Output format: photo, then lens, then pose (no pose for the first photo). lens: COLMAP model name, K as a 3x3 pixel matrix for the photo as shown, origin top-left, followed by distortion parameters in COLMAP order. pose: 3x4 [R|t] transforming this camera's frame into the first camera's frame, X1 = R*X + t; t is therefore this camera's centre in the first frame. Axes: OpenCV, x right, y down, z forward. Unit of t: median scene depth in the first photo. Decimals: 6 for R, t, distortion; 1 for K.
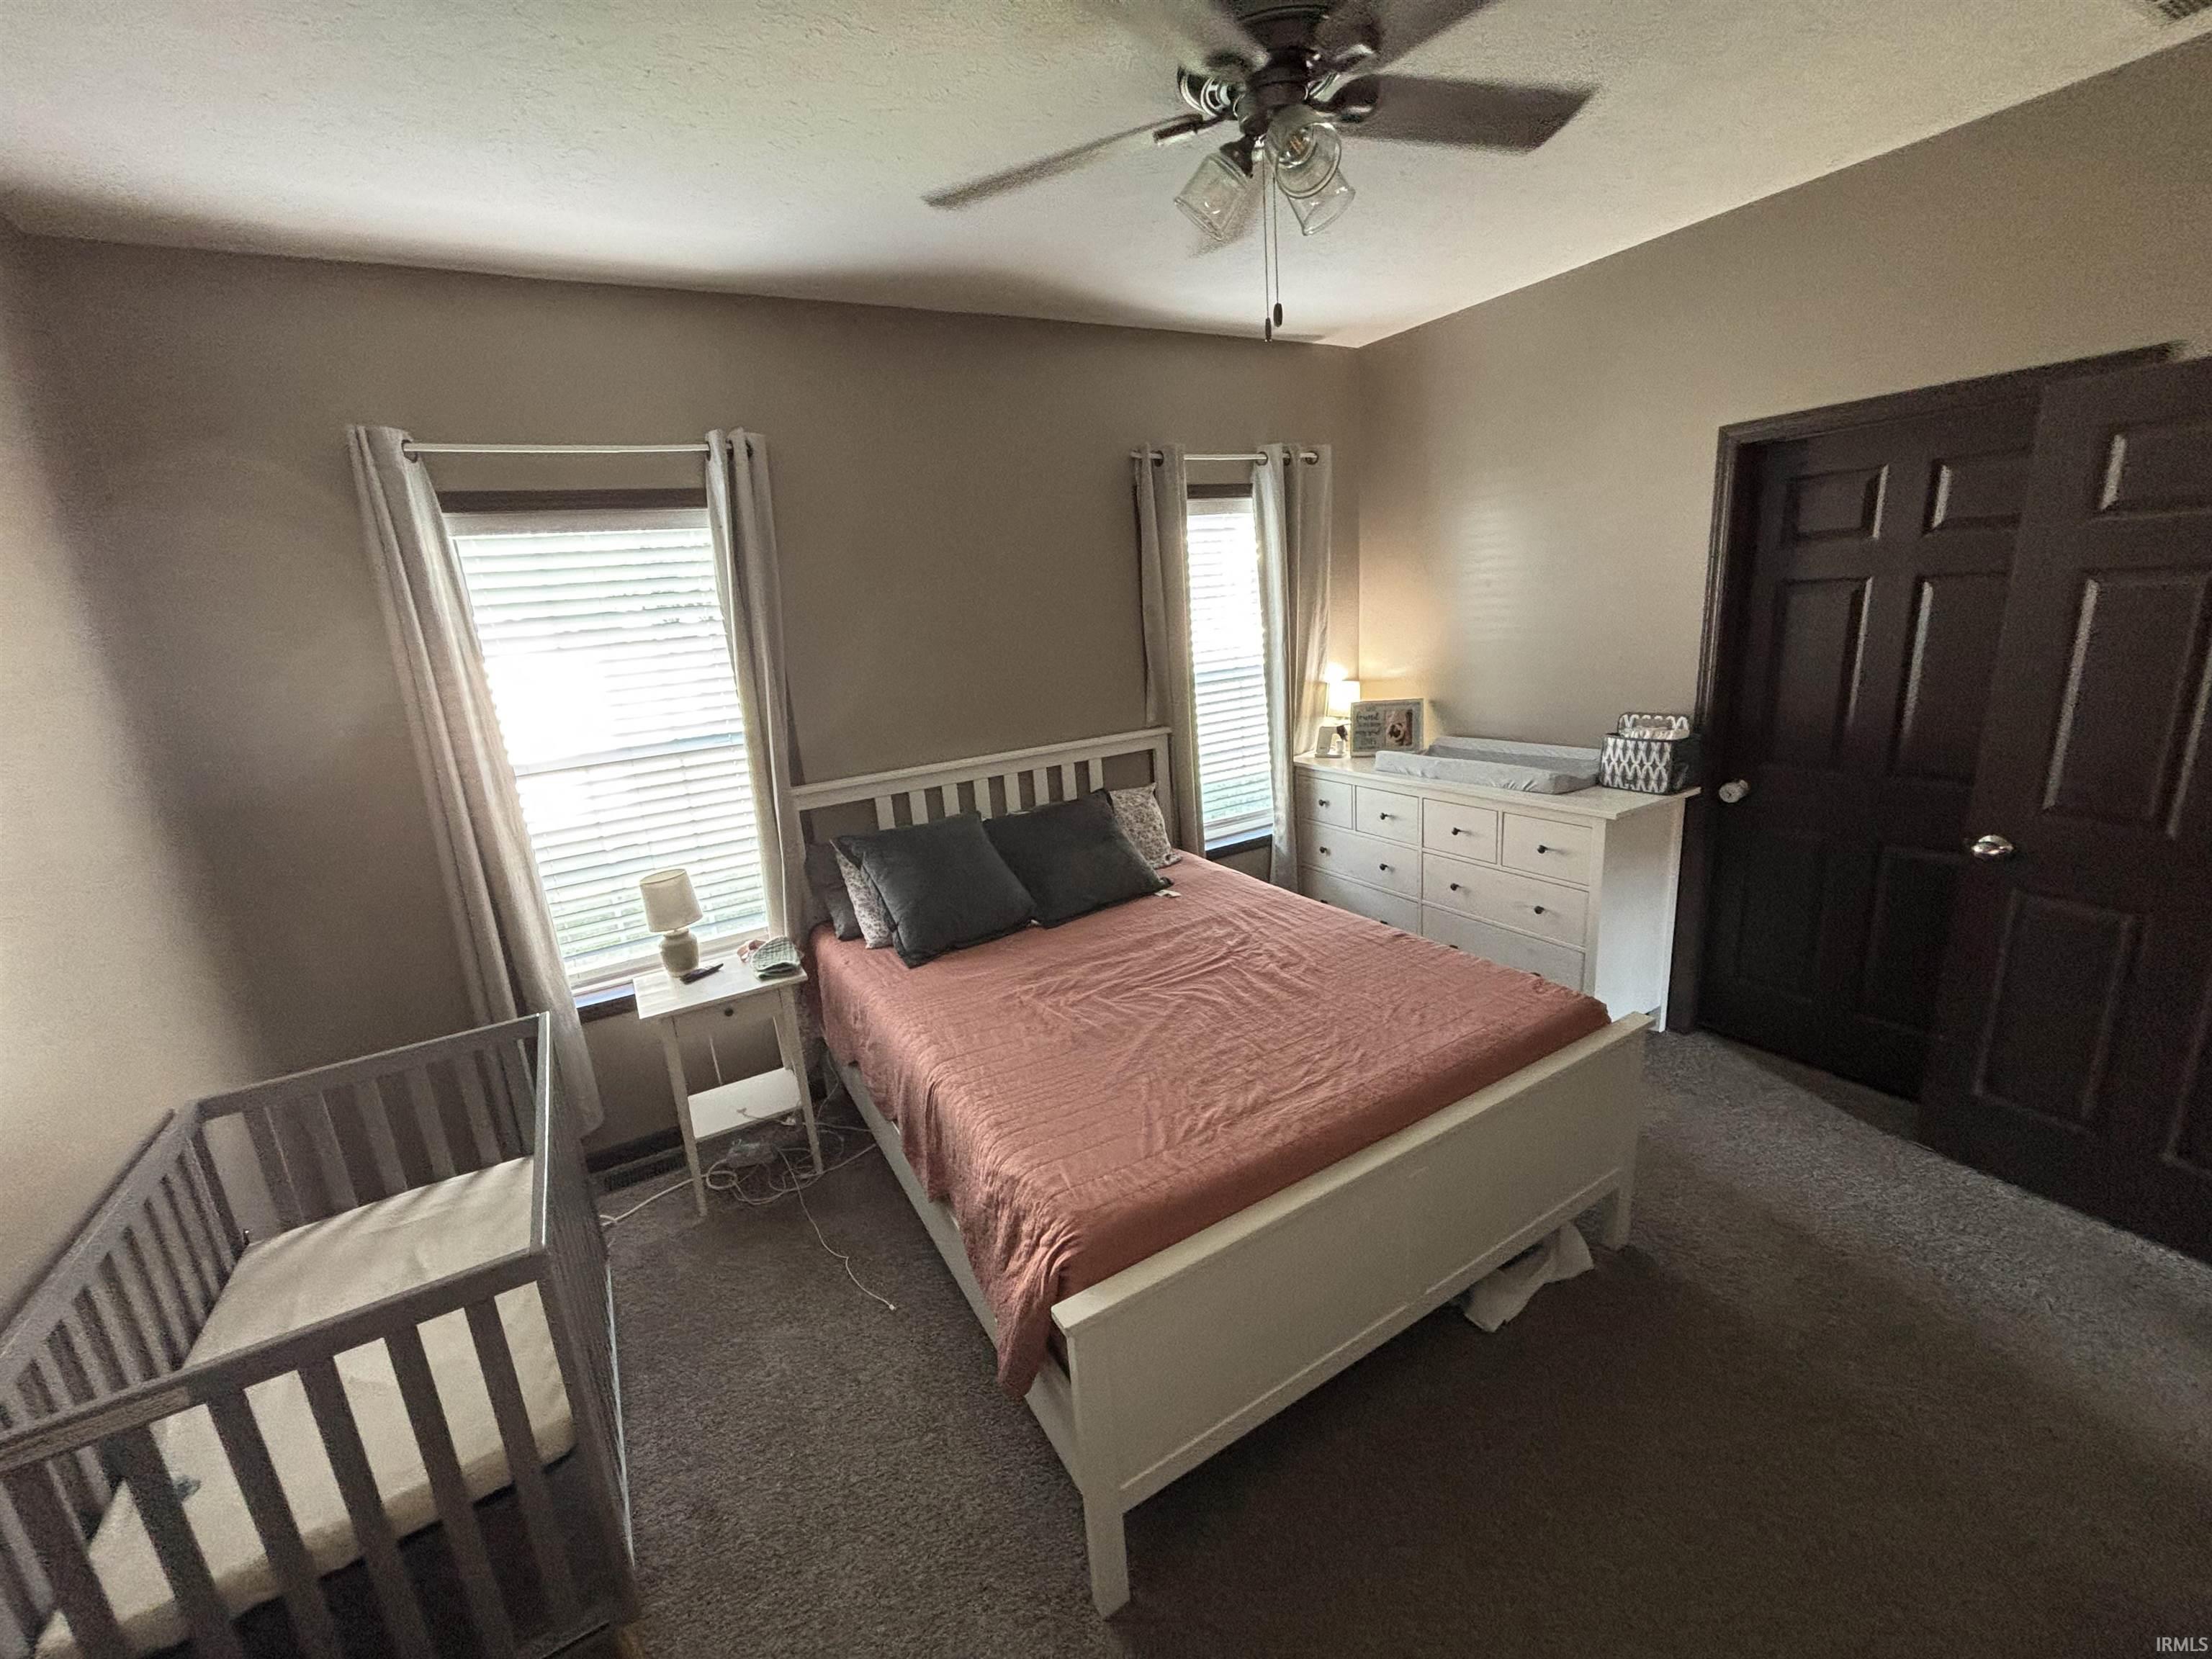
lens RADIAL K [[887.1, 0, 1096.5], [0, 887.1, 830.0], [0, 0, 1]] dist [0.001103, 0.000922]
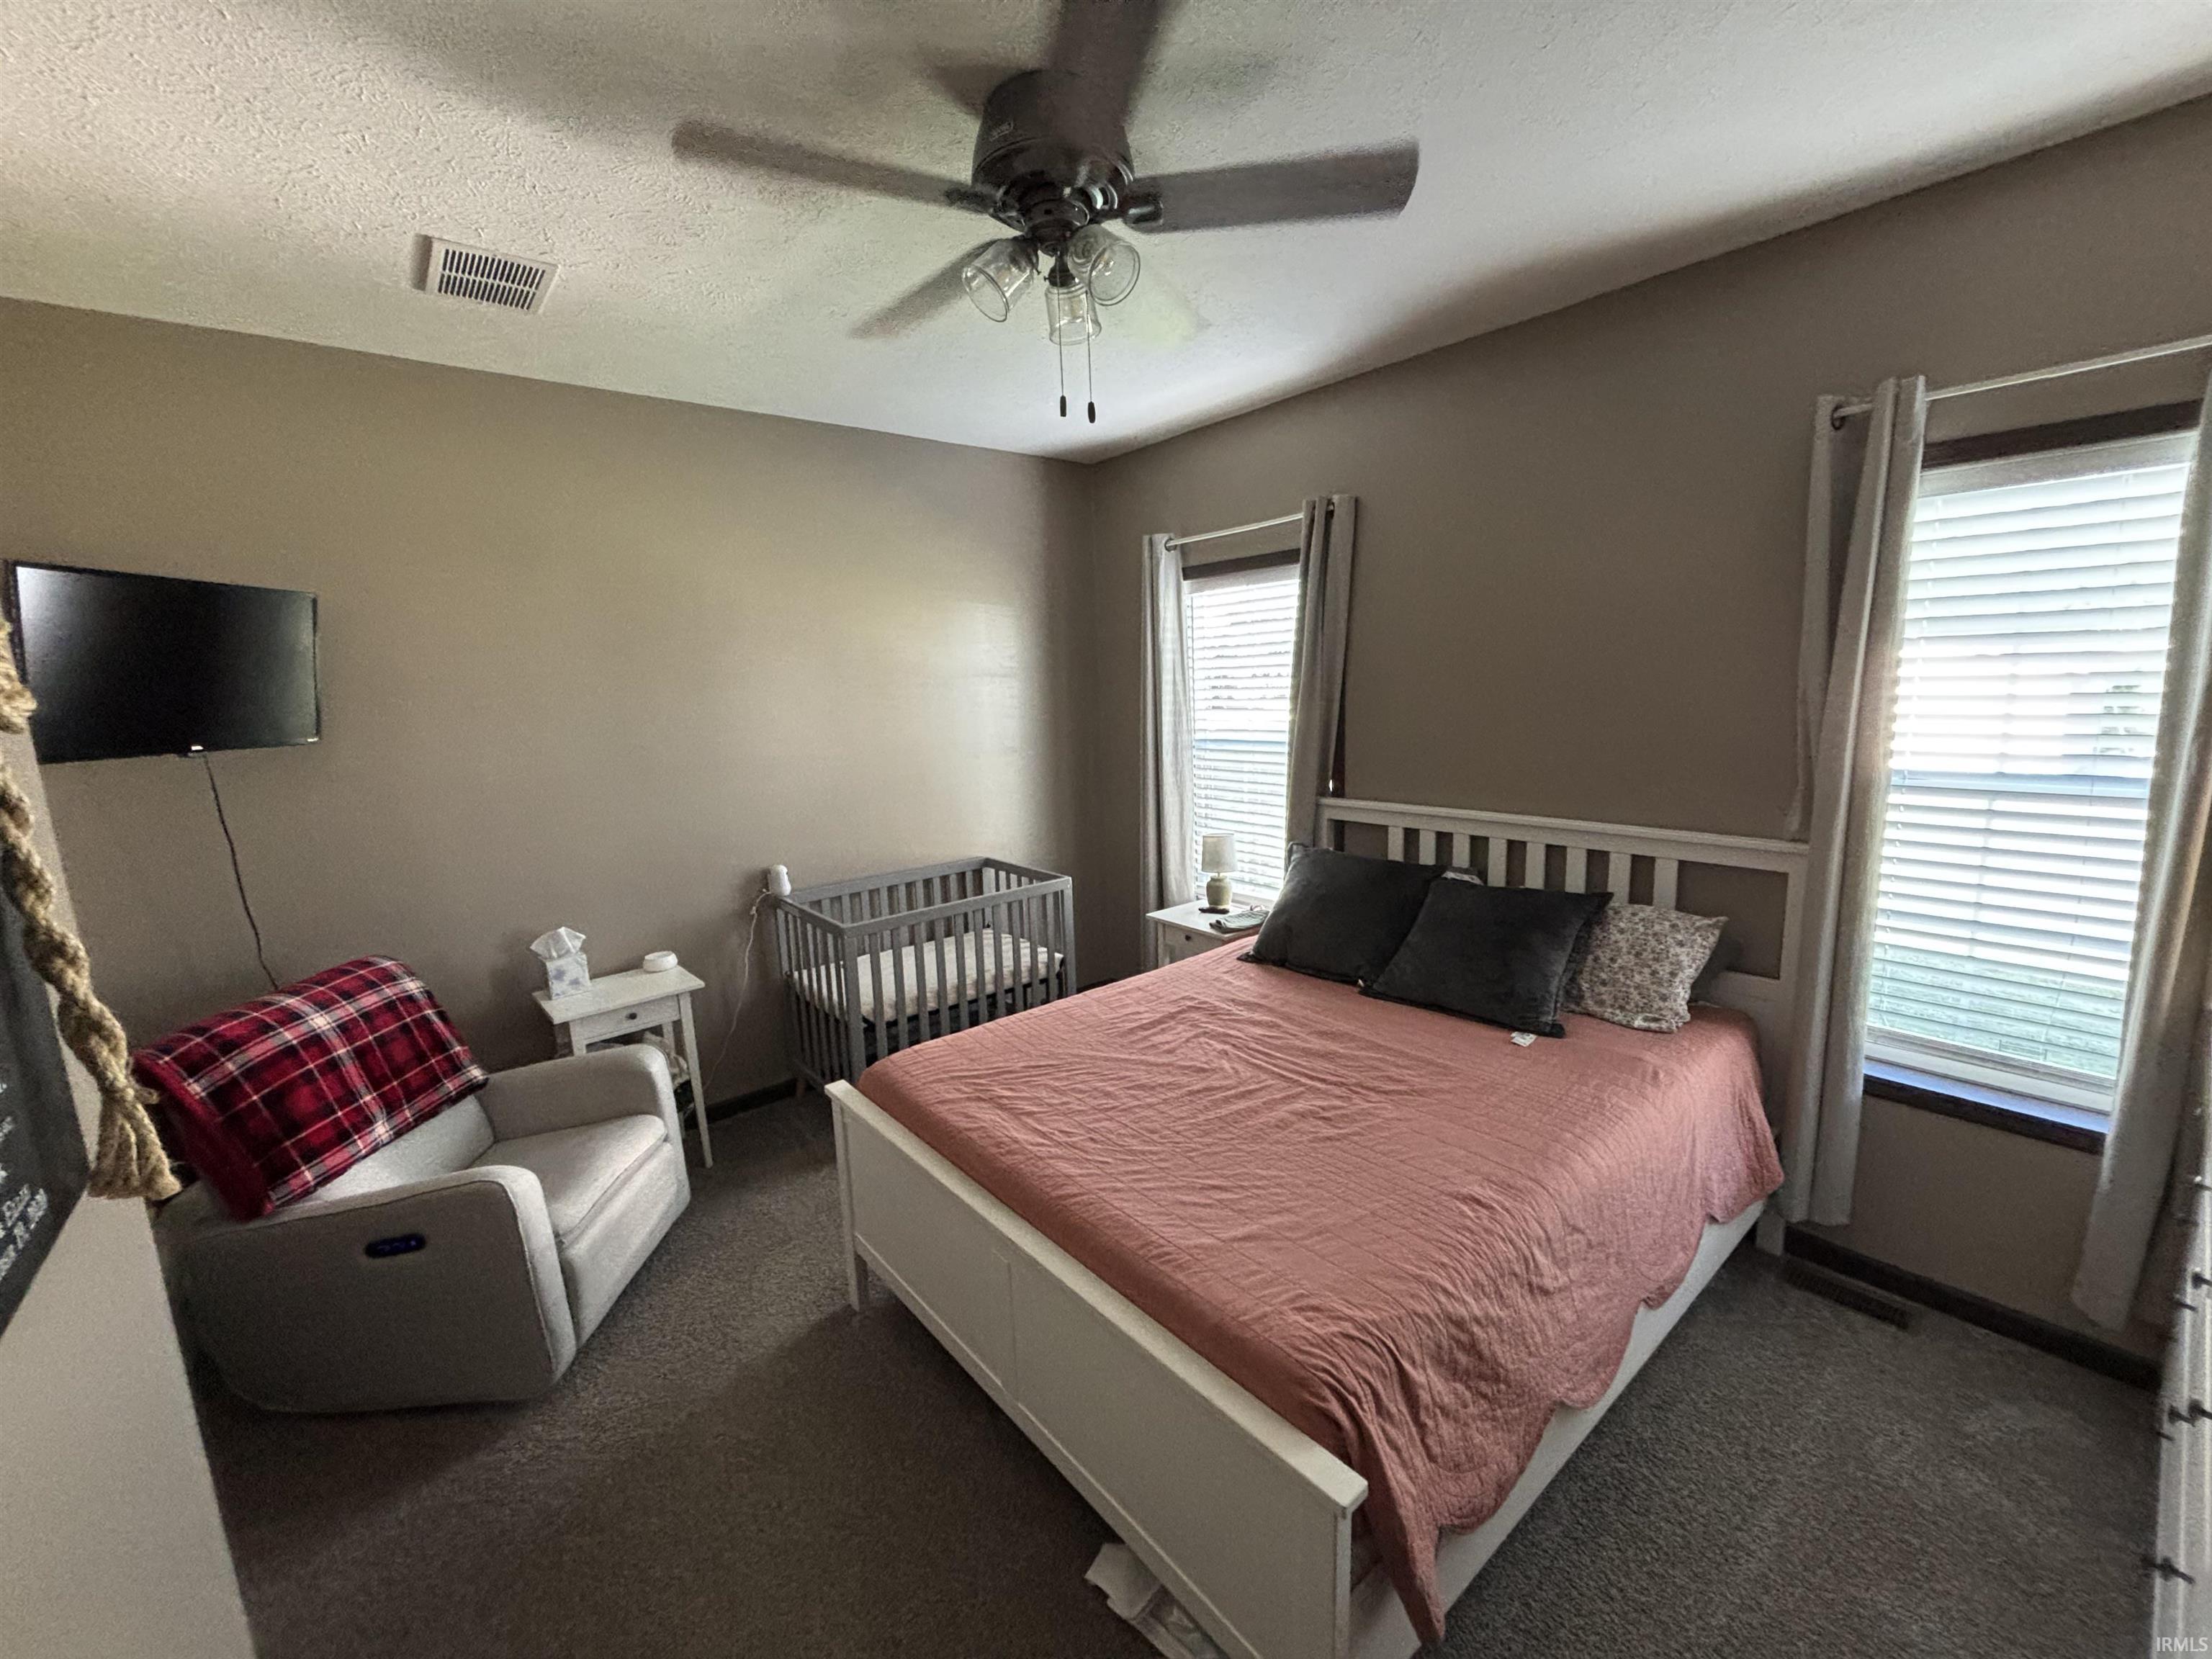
lens RADIAL K [[887.1, 0, 1100.5], [0, 887.1, 824.1], [0, 0, 1]] dist [0.001103, 0.000922]
pose [[0.163068, 0.233502, -0.958585, 0.754686], [-0.224614, 0.954863, 0.194386, -0.179373], [0.960707, 0.183614, 0.208156, 0.506753]]
